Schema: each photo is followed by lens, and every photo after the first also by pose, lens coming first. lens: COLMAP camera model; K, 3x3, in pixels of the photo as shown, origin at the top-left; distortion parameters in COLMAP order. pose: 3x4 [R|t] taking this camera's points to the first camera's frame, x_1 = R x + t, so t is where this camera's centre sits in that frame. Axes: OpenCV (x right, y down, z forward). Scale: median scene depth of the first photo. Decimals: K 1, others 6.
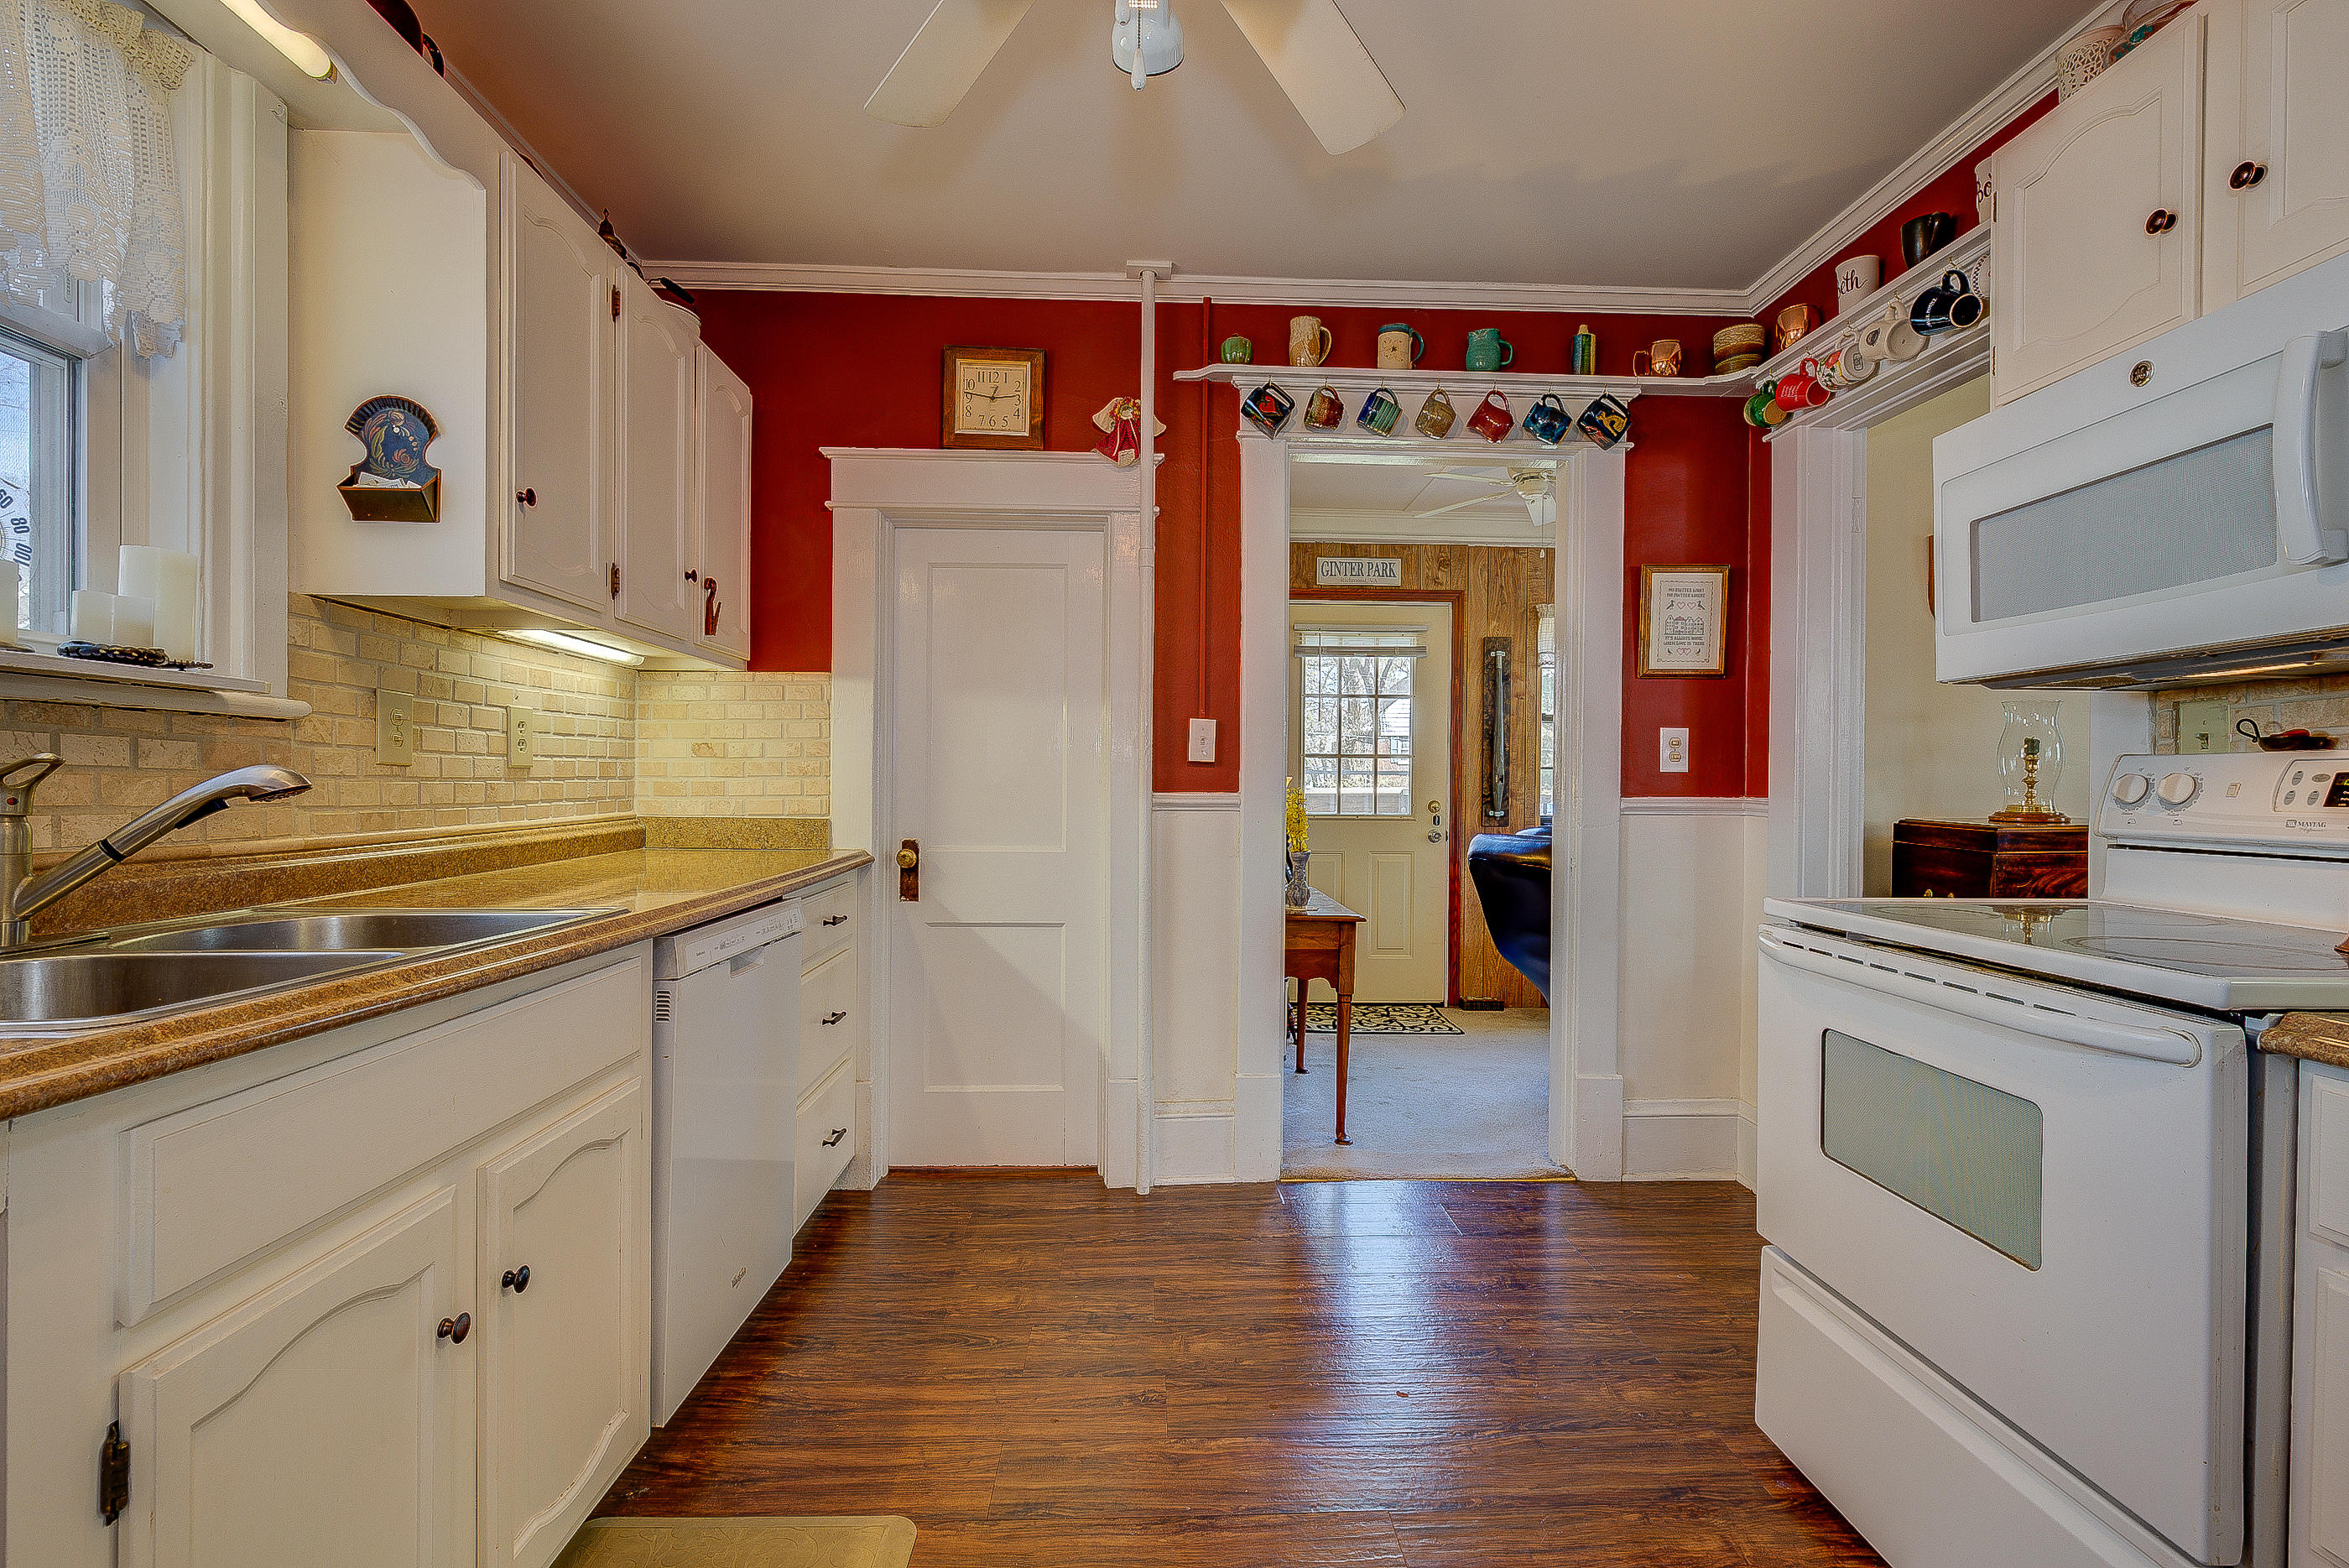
lens RADIAL K [[1062.9, 0, 1181.9], [0, 1062.9, 791.5], [0, 0, 1]] dist [-0.008235, 0.004159]
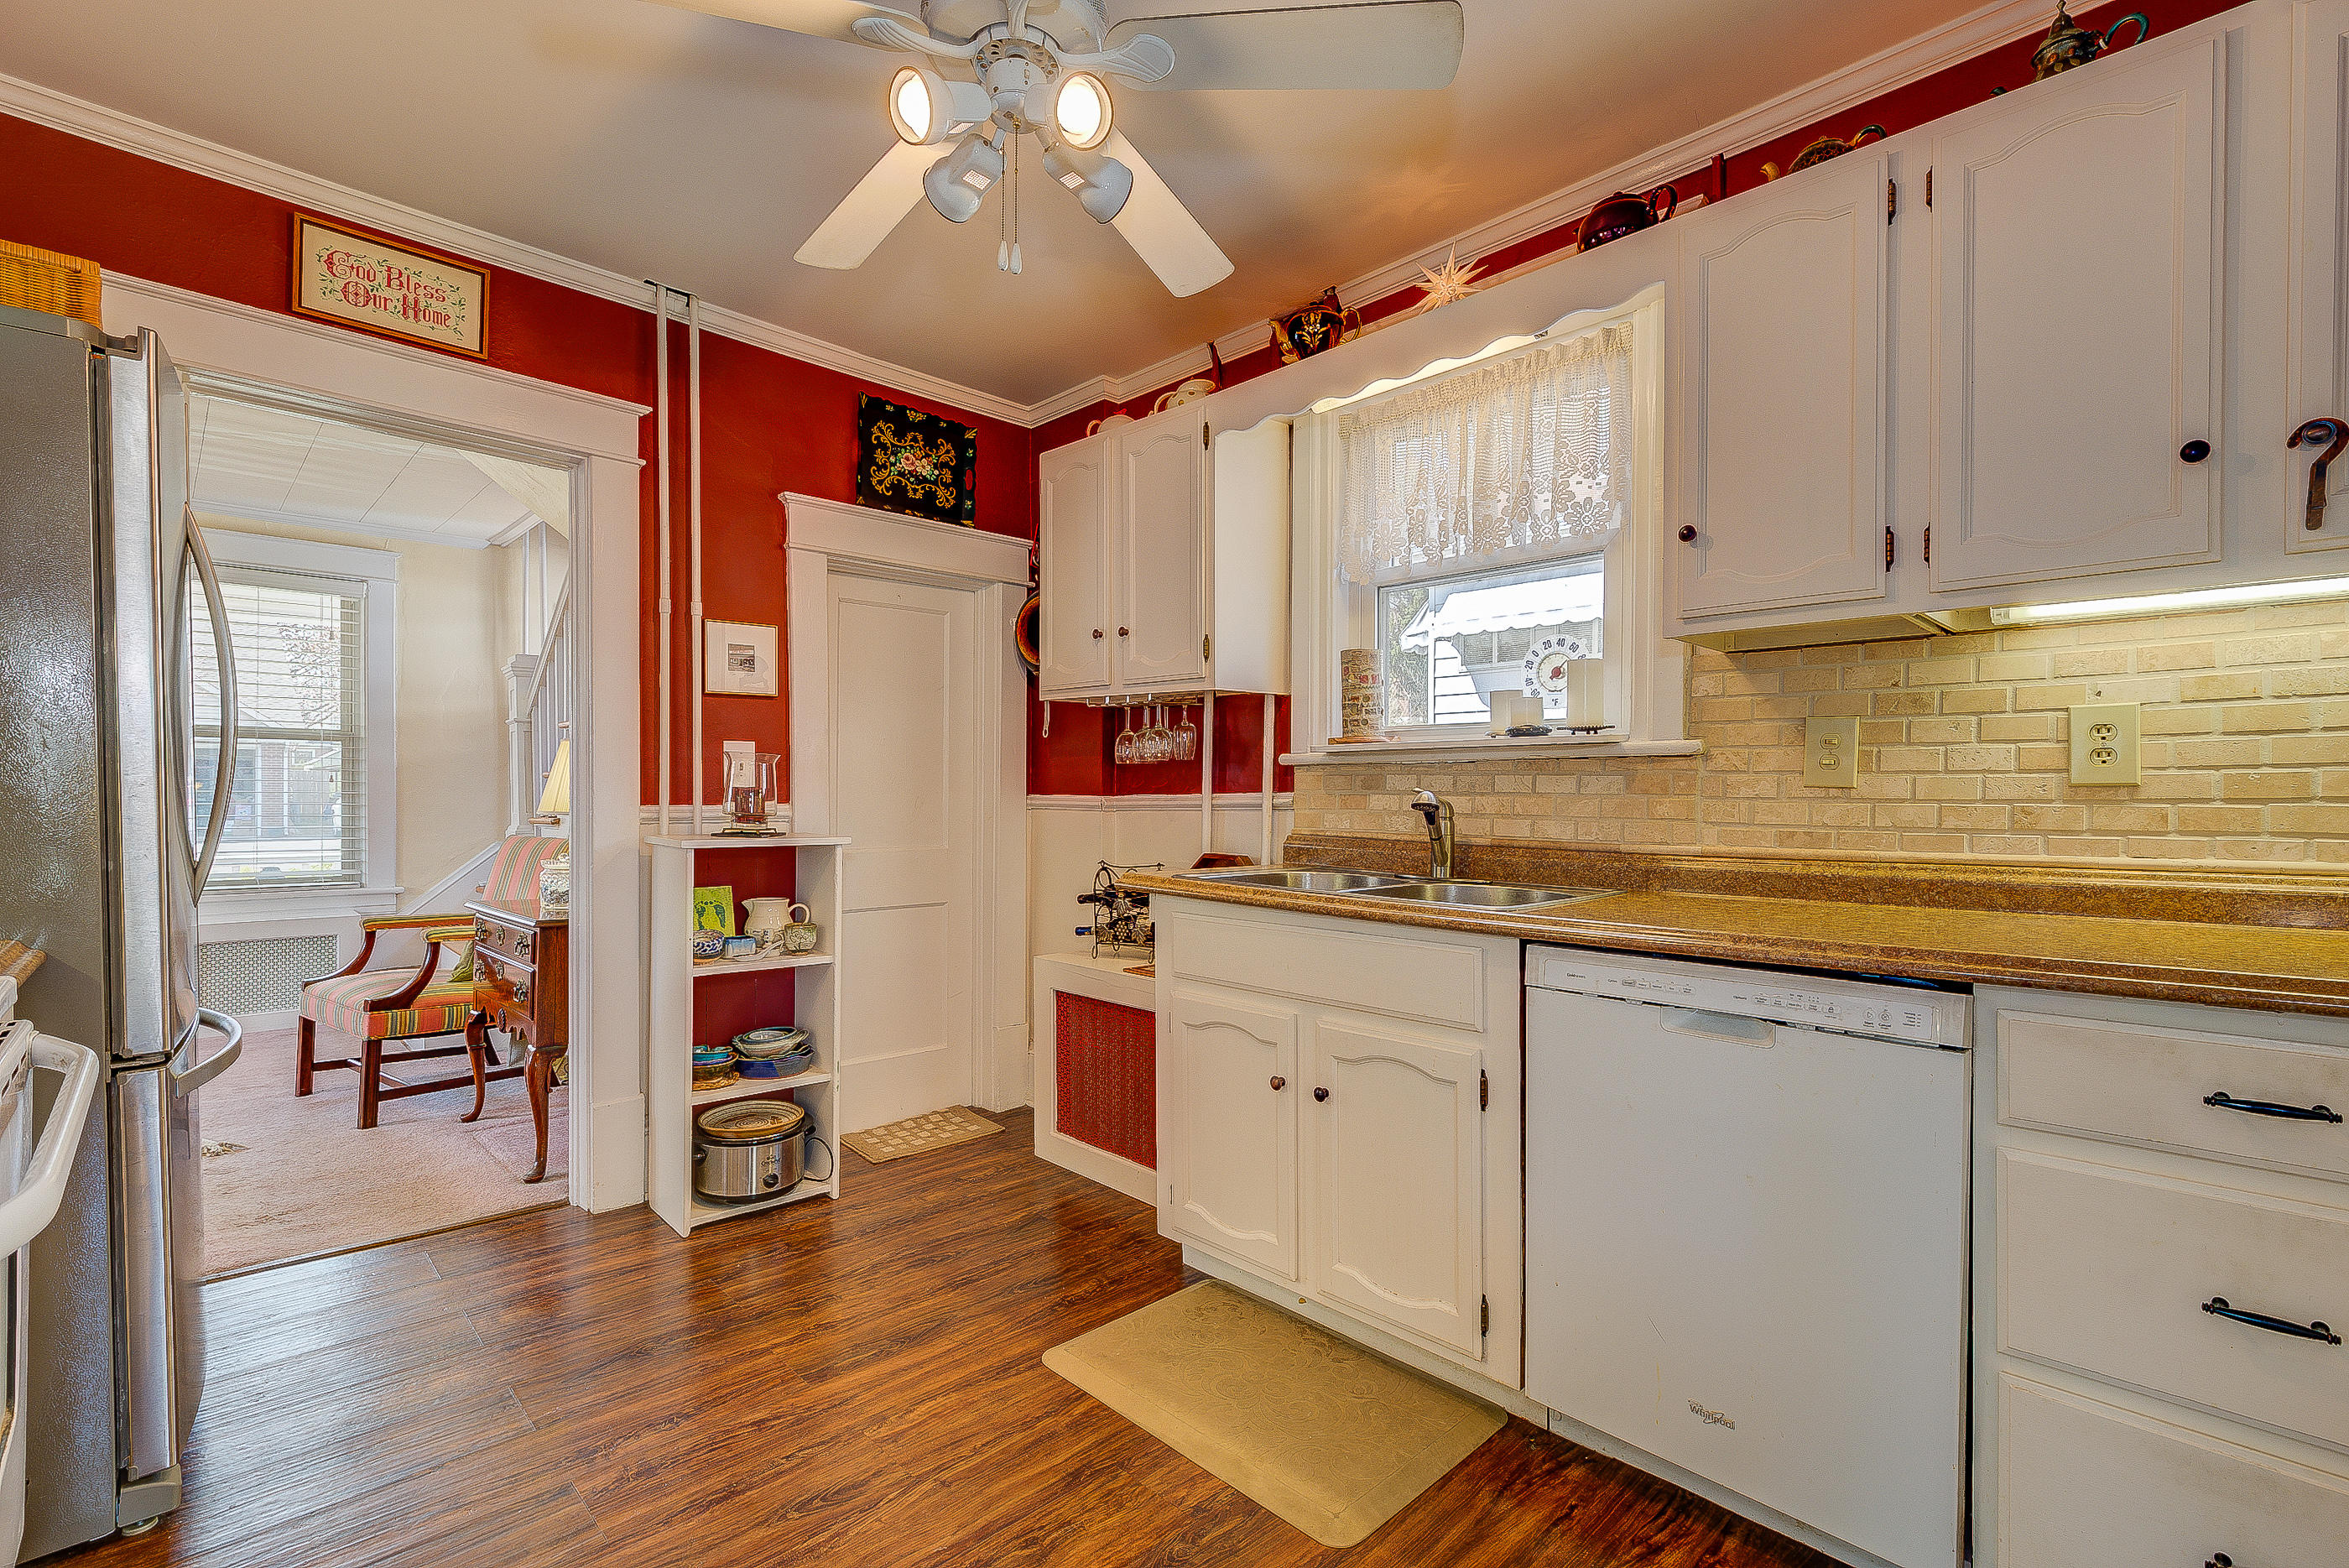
lens RADIAL K [[1062.9, 0, 1183.1], [0, 1062.9, 797.7], [0, 0, 1]] dist [-0.008235, 0.004159]
pose [[-0.748441, -0.008035, -0.663153, 0.284084], [-0.013164, 0.999910, 0.002742, -0.006162], [0.663071, 0.010782, -0.748479, 0.898809]]
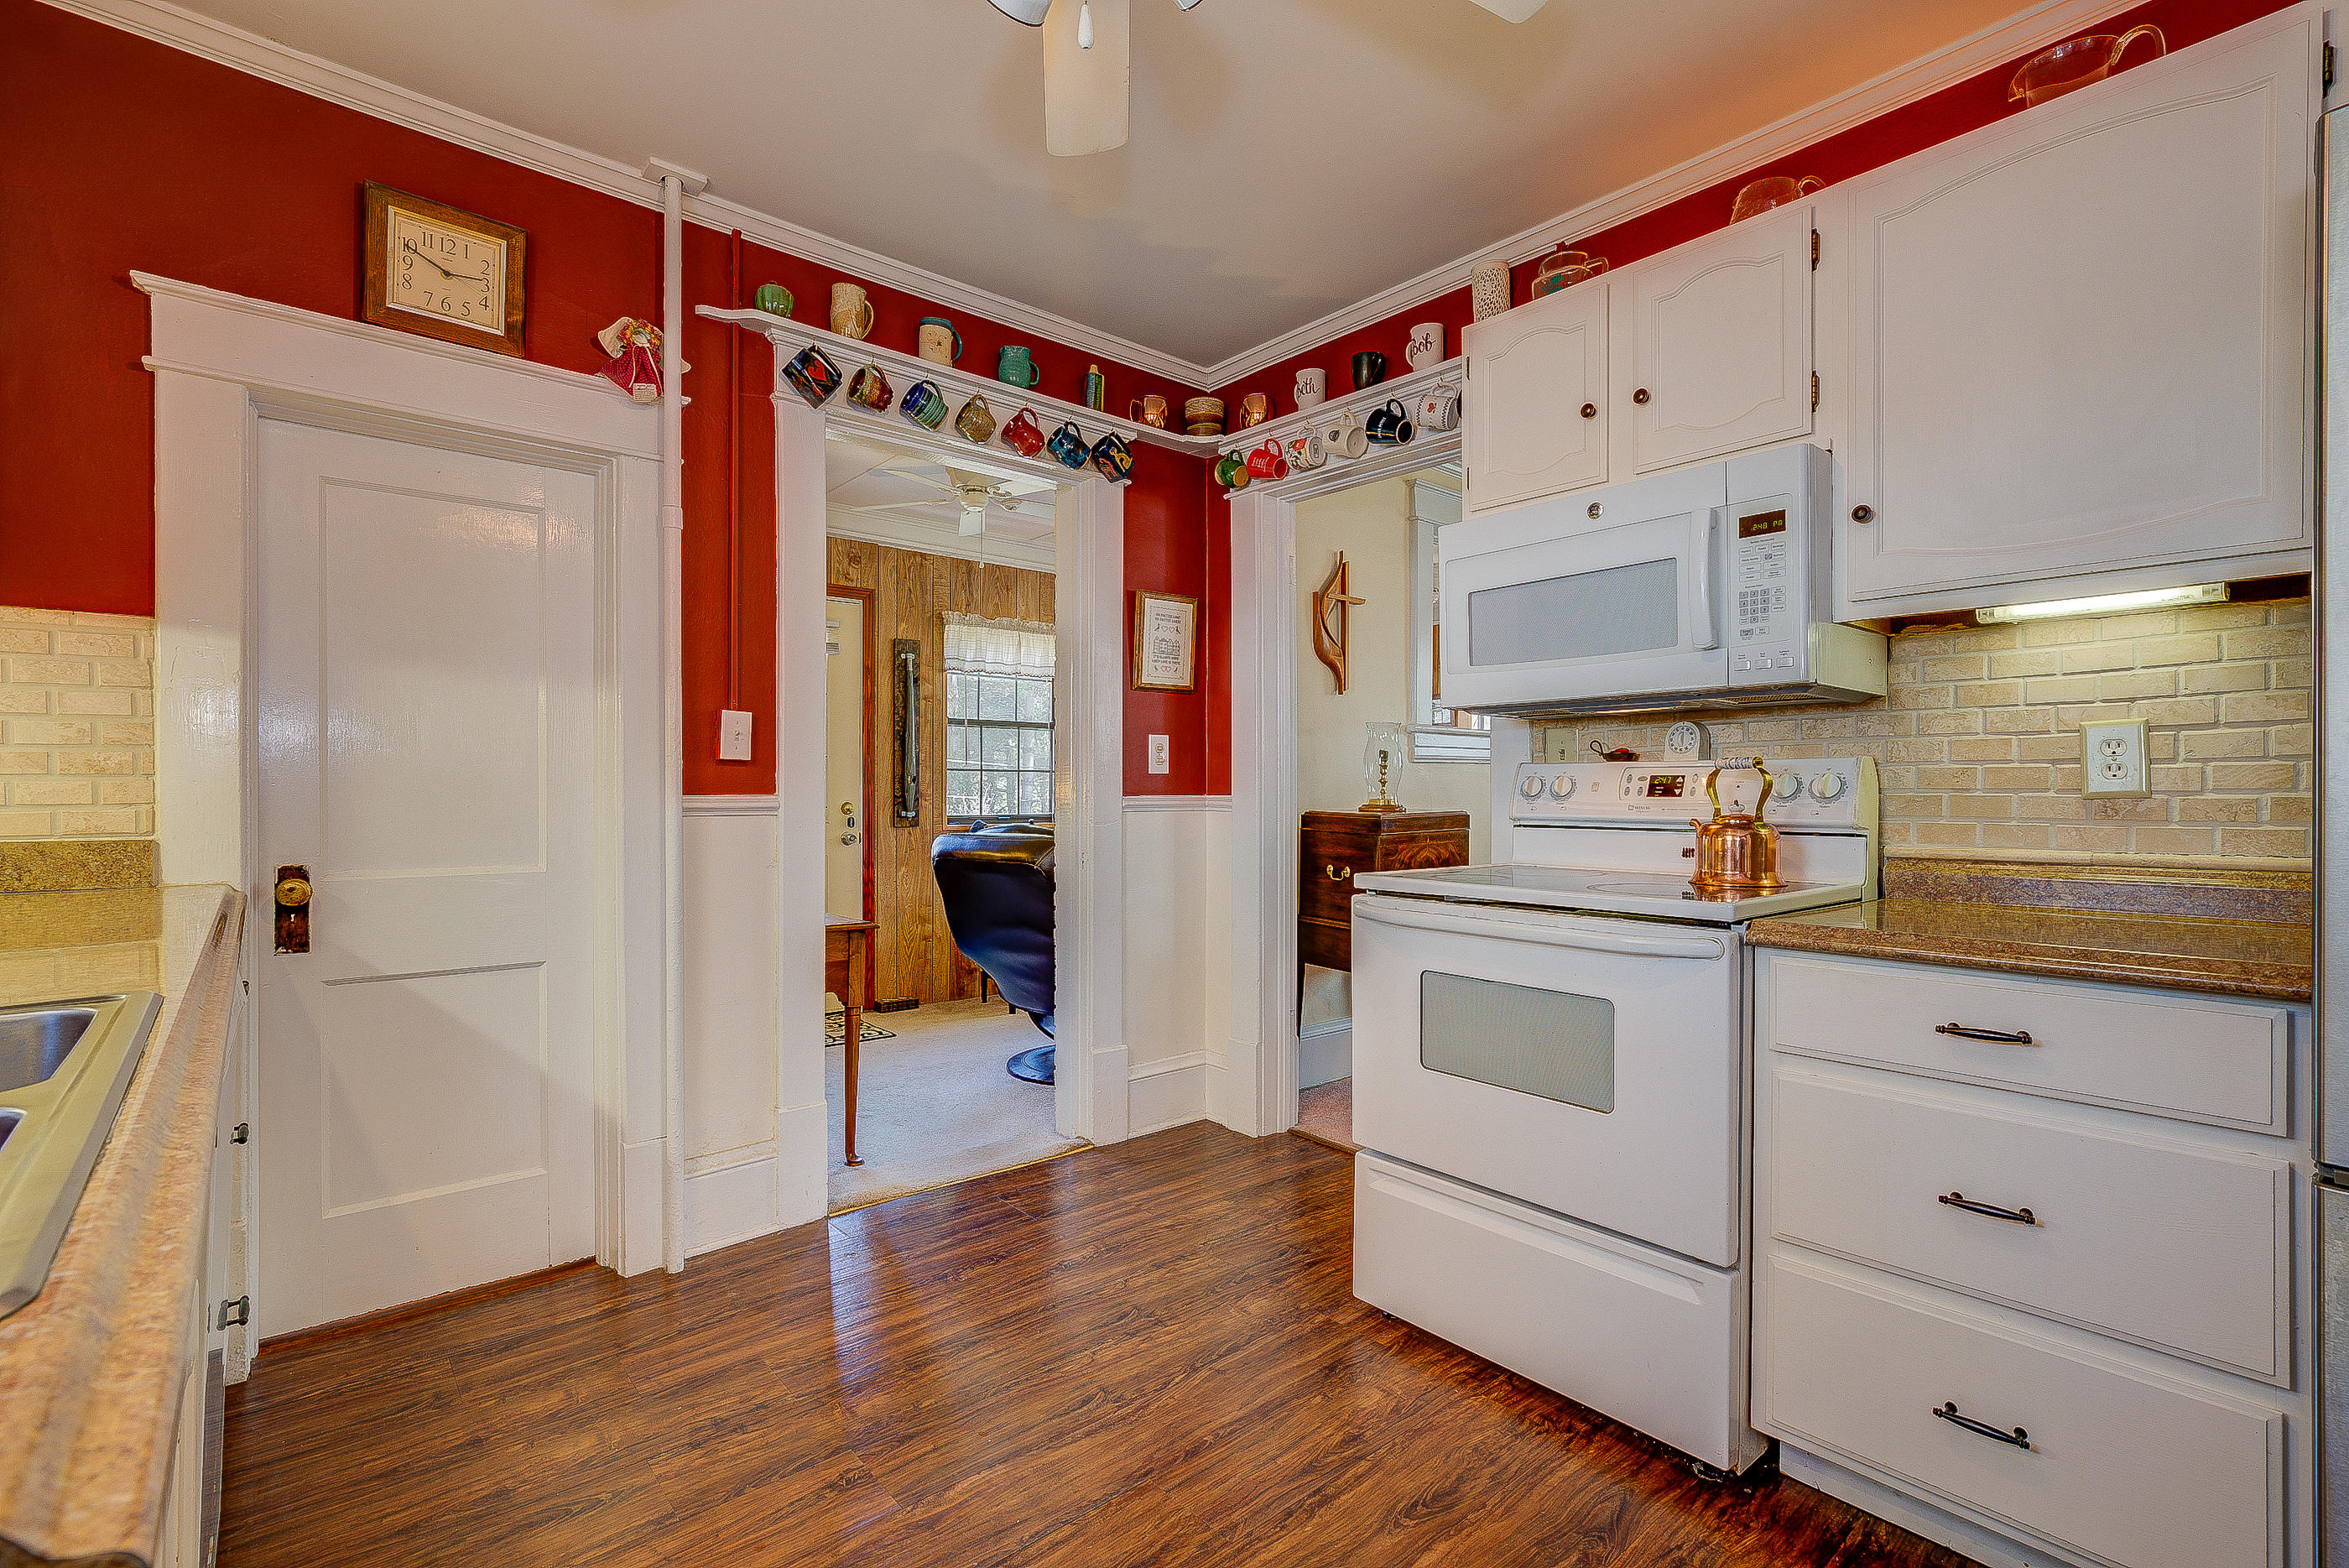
lens RADIAL K [[1062.9, 0, 1176.7], [0, 1062.9, 791.5], [0, 0, 1]] dist [-0.008235, 0.004159]
pose [[0.783072, -0.006598, 0.621896, -0.245551], [0.007273, 0.999972, 0.001451, -0.000525], [-0.621888, 0.003387, 0.783099, 0.092336]]
